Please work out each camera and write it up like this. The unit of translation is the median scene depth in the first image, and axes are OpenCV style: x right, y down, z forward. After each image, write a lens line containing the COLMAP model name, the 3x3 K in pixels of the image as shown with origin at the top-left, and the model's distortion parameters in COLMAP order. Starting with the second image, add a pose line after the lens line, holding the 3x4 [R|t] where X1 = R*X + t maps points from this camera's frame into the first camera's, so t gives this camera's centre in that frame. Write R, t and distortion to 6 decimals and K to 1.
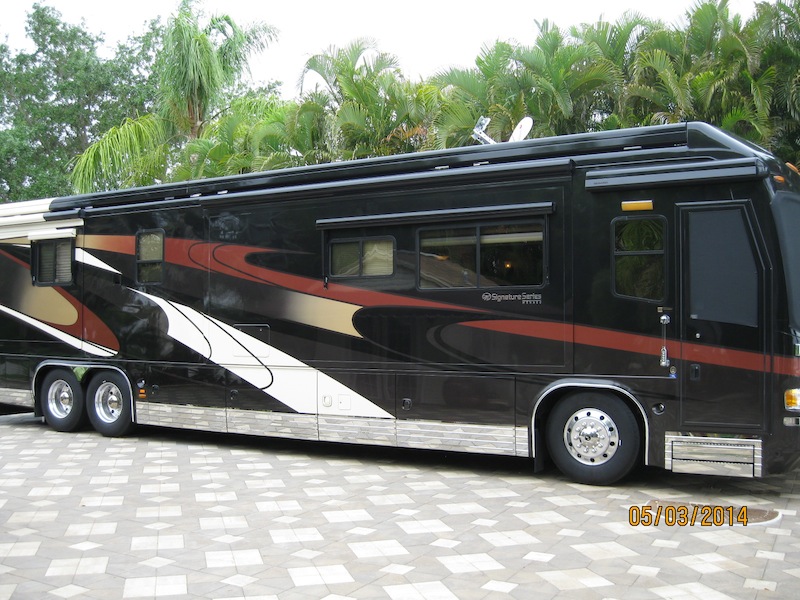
lens RADIAL K [[842.0, 0, 403.4], [0, 842.0, 303.2], [0, 0, 1]] dist [-0.123370, 0.000000]
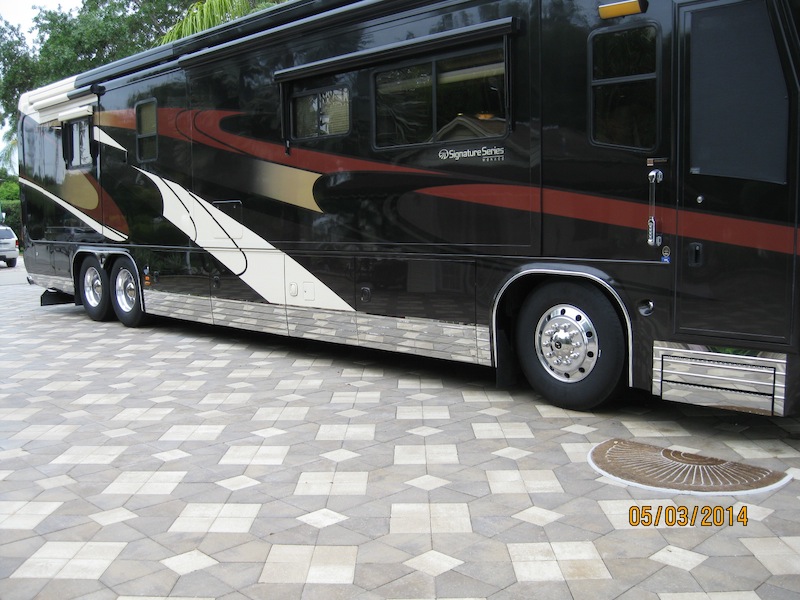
lens RADIAL K [[842.0, 0, 400.7], [0, 842.0, 299.0], [0, 0, 1]] dist [-0.123370, 0.000000]
pose [[0.957264, 0.015060, -0.288822, 0.296753], [0.020986, 0.992394, 0.121304, 0.030545], [0.288452, -0.122181, 0.949667, 0.271115]]
